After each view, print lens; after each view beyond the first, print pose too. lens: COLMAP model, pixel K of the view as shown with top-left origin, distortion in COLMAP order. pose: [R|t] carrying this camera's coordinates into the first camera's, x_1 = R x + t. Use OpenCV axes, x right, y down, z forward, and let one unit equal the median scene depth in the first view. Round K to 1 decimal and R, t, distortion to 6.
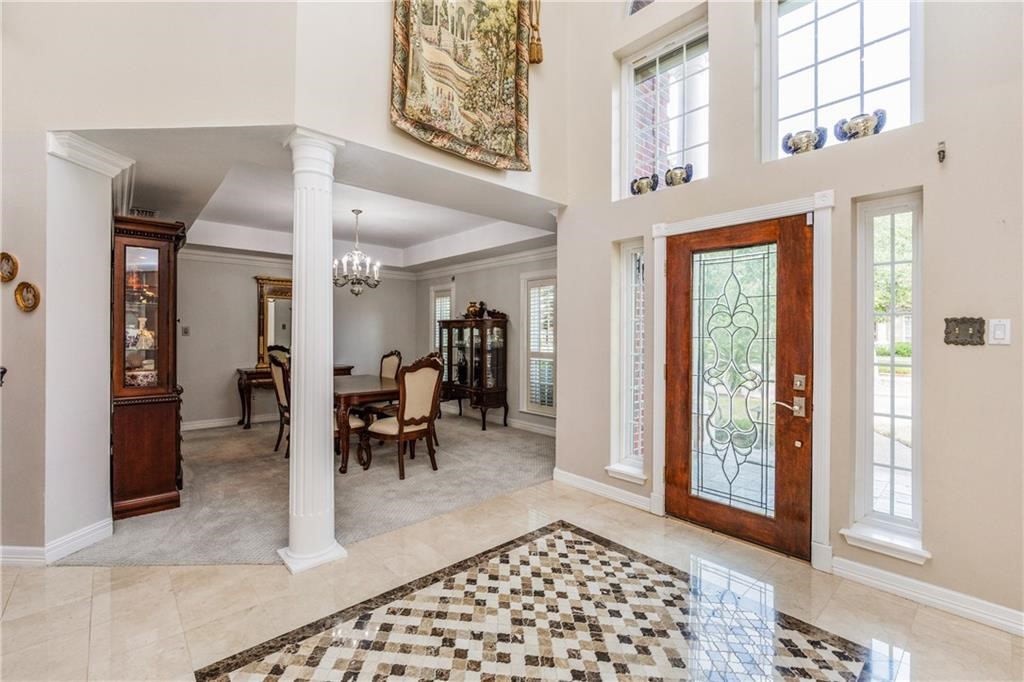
lens RADIAL K [[445.4, 0, 511.0], [0, 445.4, 334.7], [0, 0, 1]] dist [-0.004919, -0.000336]
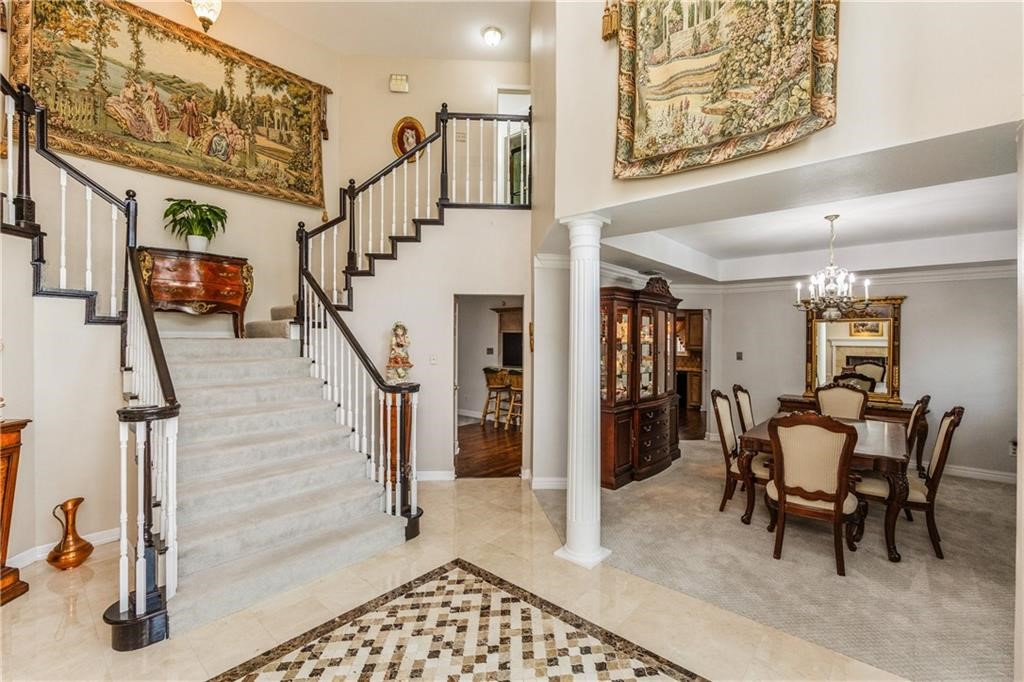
lens RADIAL K [[445.4, 0, 511.1], [0, 445.4, 340.8], [0, 0, 1]] dist [-0.004919, -0.000336]
pose [[0.110219, 0.001558, -0.993906, 0.823854], [-0.008089, 0.999967, 0.000671, -0.105315], [0.993874, 0.007966, 0.110228, 0.718335]]
